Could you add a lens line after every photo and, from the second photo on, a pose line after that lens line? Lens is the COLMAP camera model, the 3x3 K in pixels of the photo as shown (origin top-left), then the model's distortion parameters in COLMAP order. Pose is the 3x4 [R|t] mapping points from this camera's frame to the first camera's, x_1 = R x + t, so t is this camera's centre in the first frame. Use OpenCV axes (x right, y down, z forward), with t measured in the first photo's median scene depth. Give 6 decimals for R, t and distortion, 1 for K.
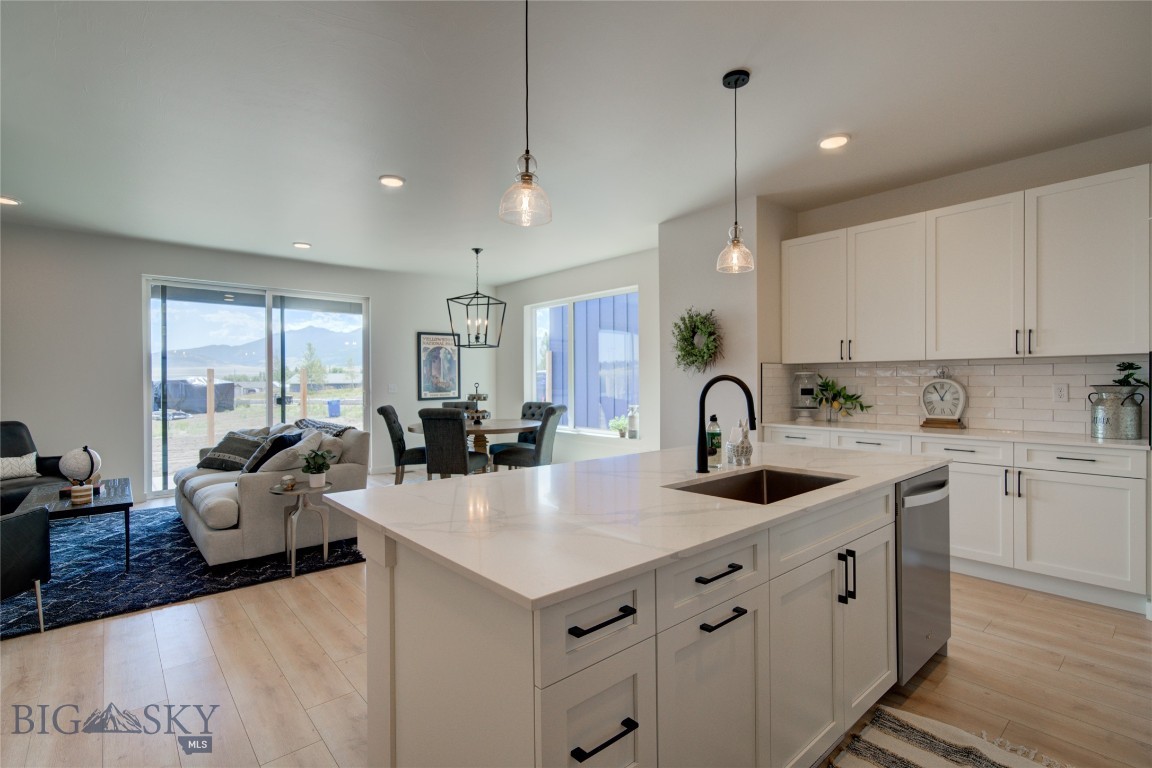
lens RADIAL K [[548.7, 0, 560.9], [0, 548.7, 384.2], [0, 0, 1]] dist [0.022493, 0.000426]
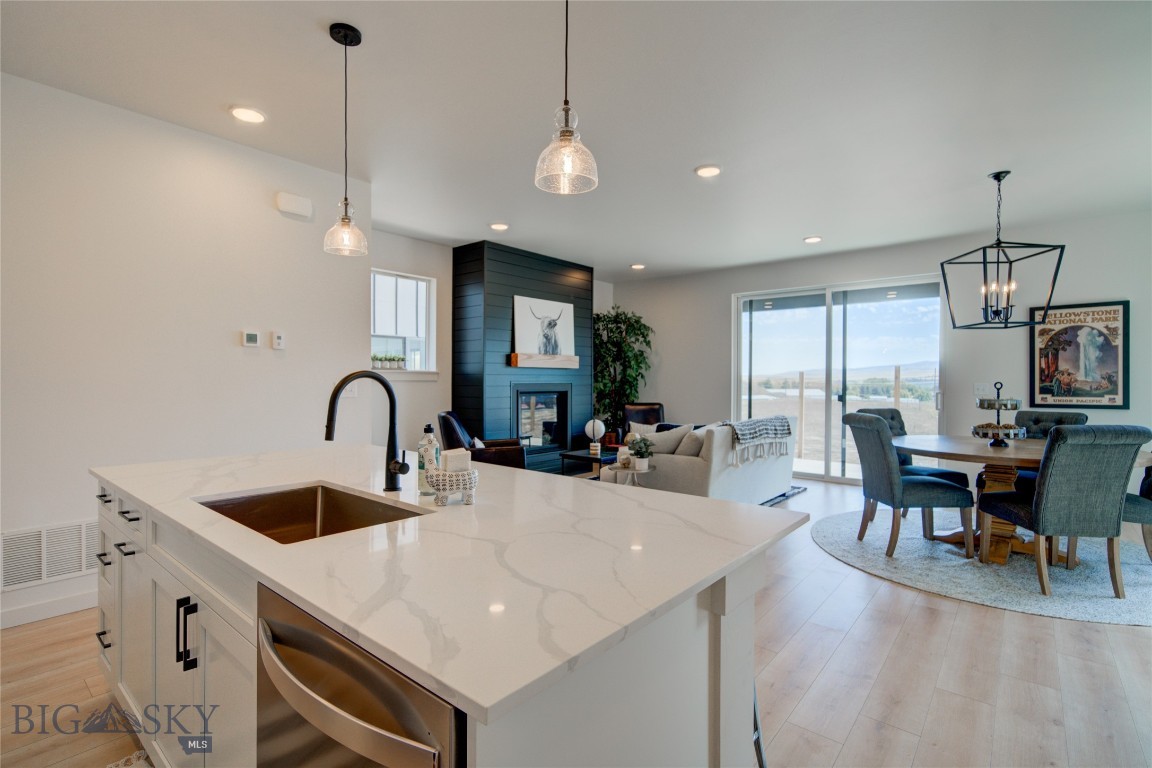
lens RADIAL K [[533.8, 0, 576.0], [0, 533.8, 384.0], [0, 0, 1]] dist [0.020326, 0.000091]
pose [[0.193064, 0.013380, -0.981095, 0.376344], [-0.008777, 0.999891, 0.011909, -0.003260], [0.981147, 0.006312, 0.193160, 0.391683]]
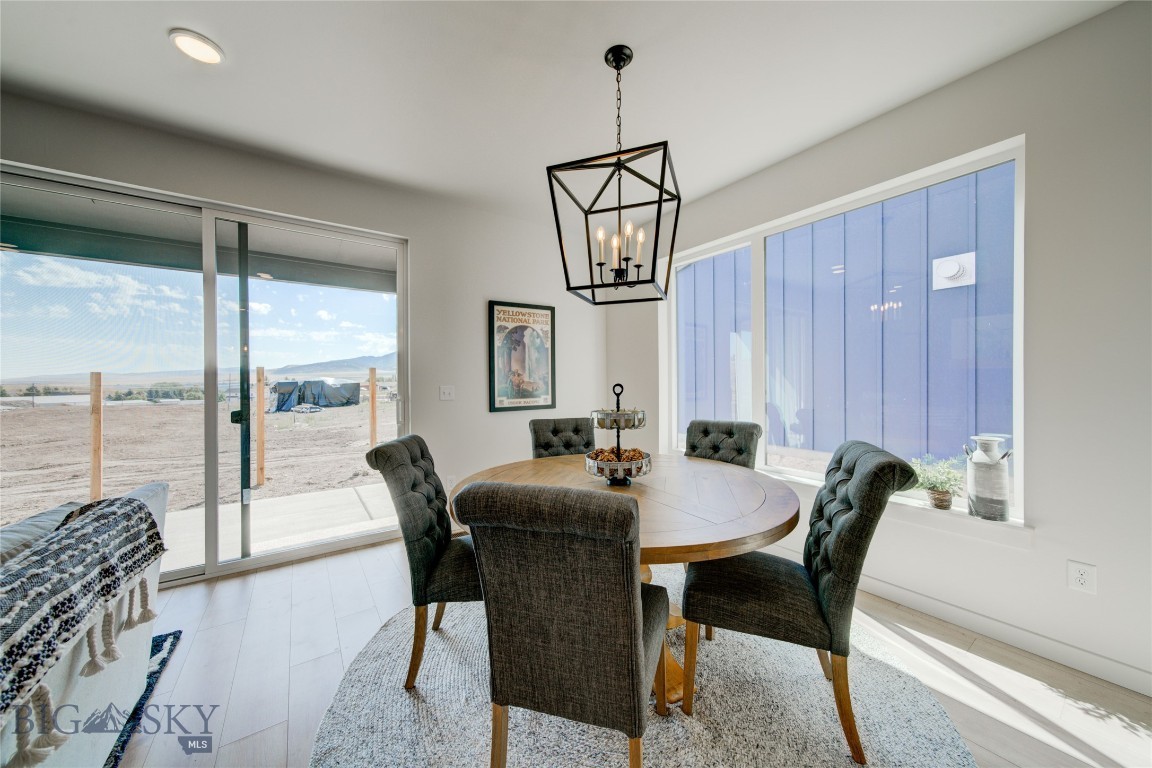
lens RADIAL K [[403.5, 0, 576.0], [0, 403.5, 384.0], [0, 0, 1]] dist [-0.001656, -0.000030]
pose [[0.997021, -0.000601, -0.077134, -0.162249], [0.000718, 0.999999, 0.001482, -0.002630], [0.077133, -0.001533, 0.997020, 0.703594]]
